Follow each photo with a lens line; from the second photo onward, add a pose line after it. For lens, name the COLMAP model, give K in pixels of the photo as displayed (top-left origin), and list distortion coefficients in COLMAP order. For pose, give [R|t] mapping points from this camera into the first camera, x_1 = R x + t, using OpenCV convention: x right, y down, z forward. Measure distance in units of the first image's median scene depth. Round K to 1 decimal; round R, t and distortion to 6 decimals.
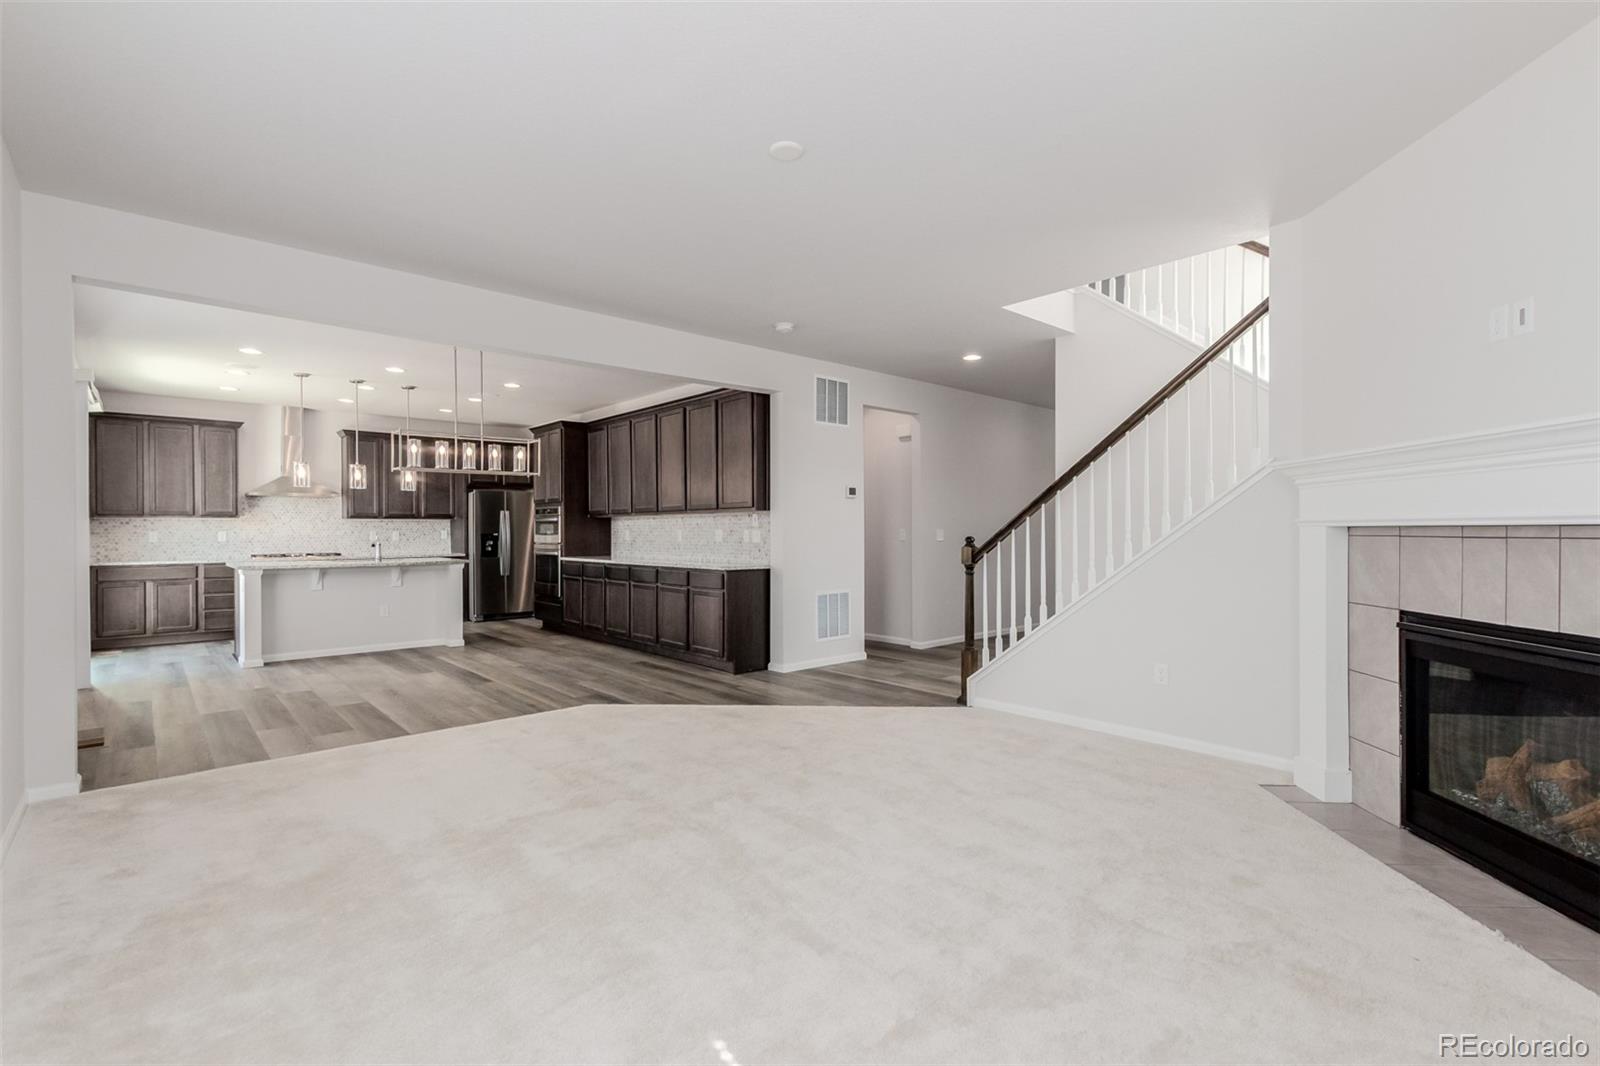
lens RADIAL K [[736.6, 0, 806.4], [0, 736.6, 530.8], [0, 0, 1]] dist [0.016398, -0.003171]
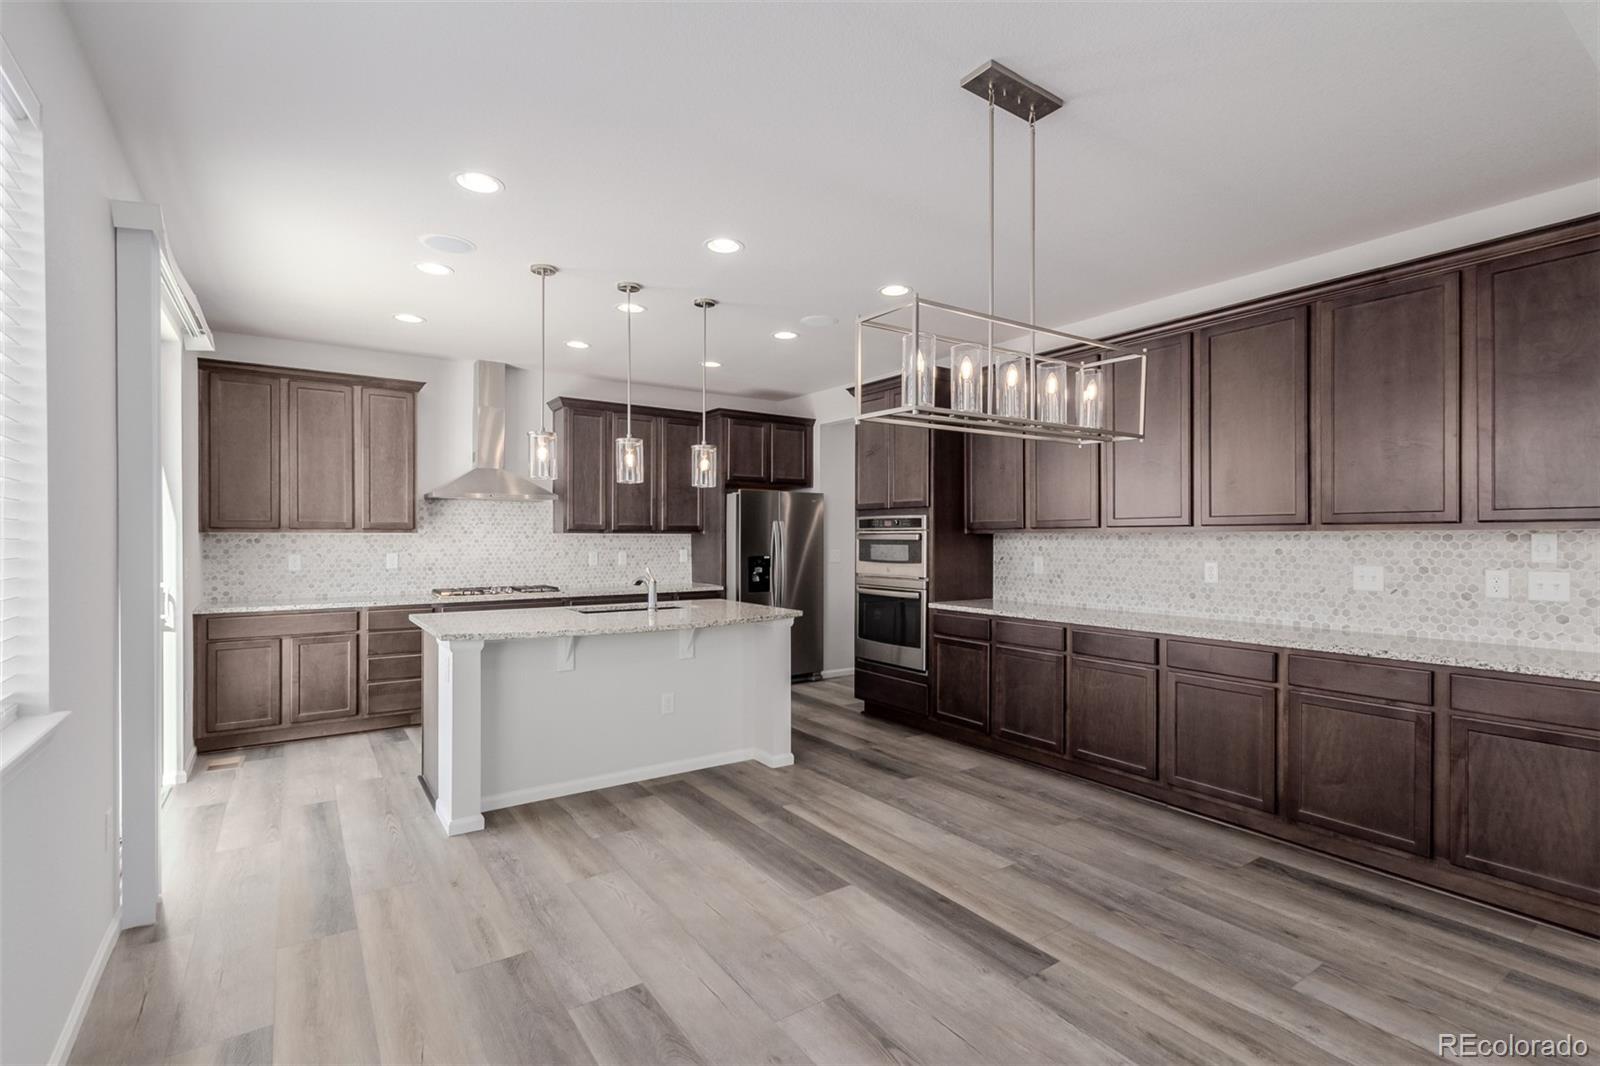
lens RADIAL K [[736.6, 0, 812.3], [0, 736.6, 538.1], [0, 0, 1]] dist [0.016398, -0.003171]
pose [[0.992857, 0.005438, -0.119190, -0.375911], [-0.005376, 0.999985, 0.000837, -0.015939], [0.119193, -0.000190, 0.992871, 0.438602]]
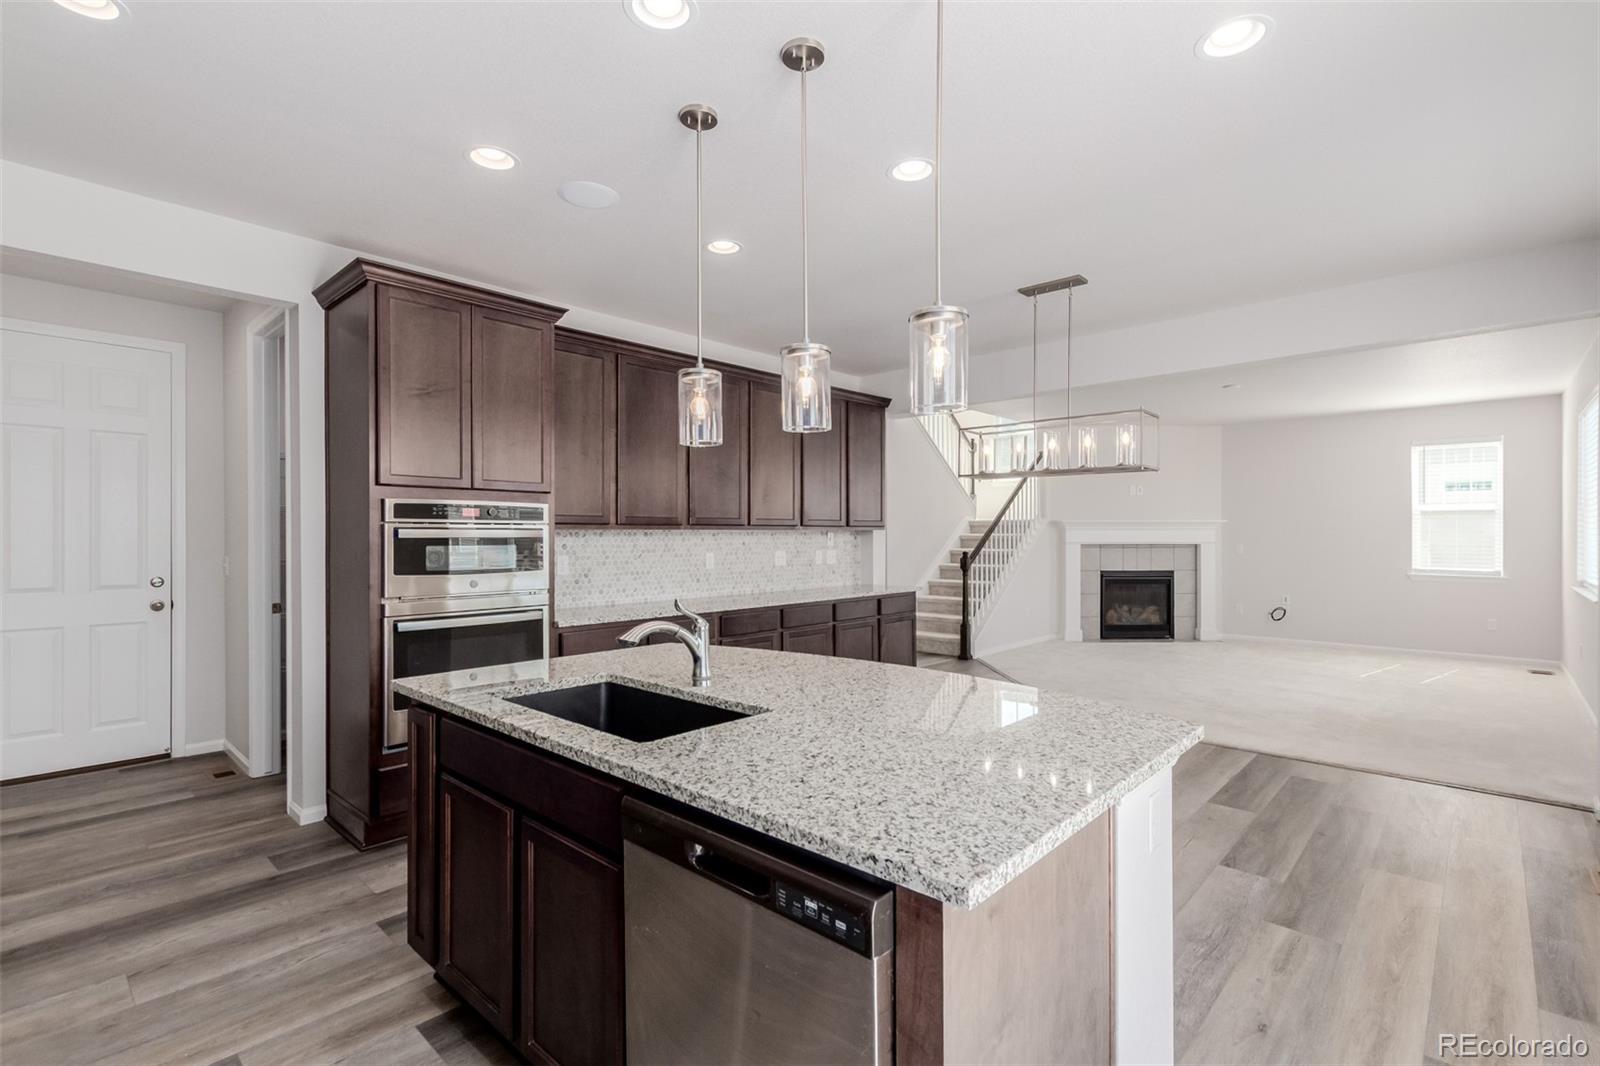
lens RADIAL K [[736.6, 0, 804.5], [0, 736.6, 536.0], [0, 0, 1]] dist [0.016398, -0.003171]
pose [[-0.094769, 0.002793, 0.995495, -0.822421], [0.003045, 0.999992, -0.002516, -0.013856], [-0.995495, 0.002793, -0.094777, 0.947424]]
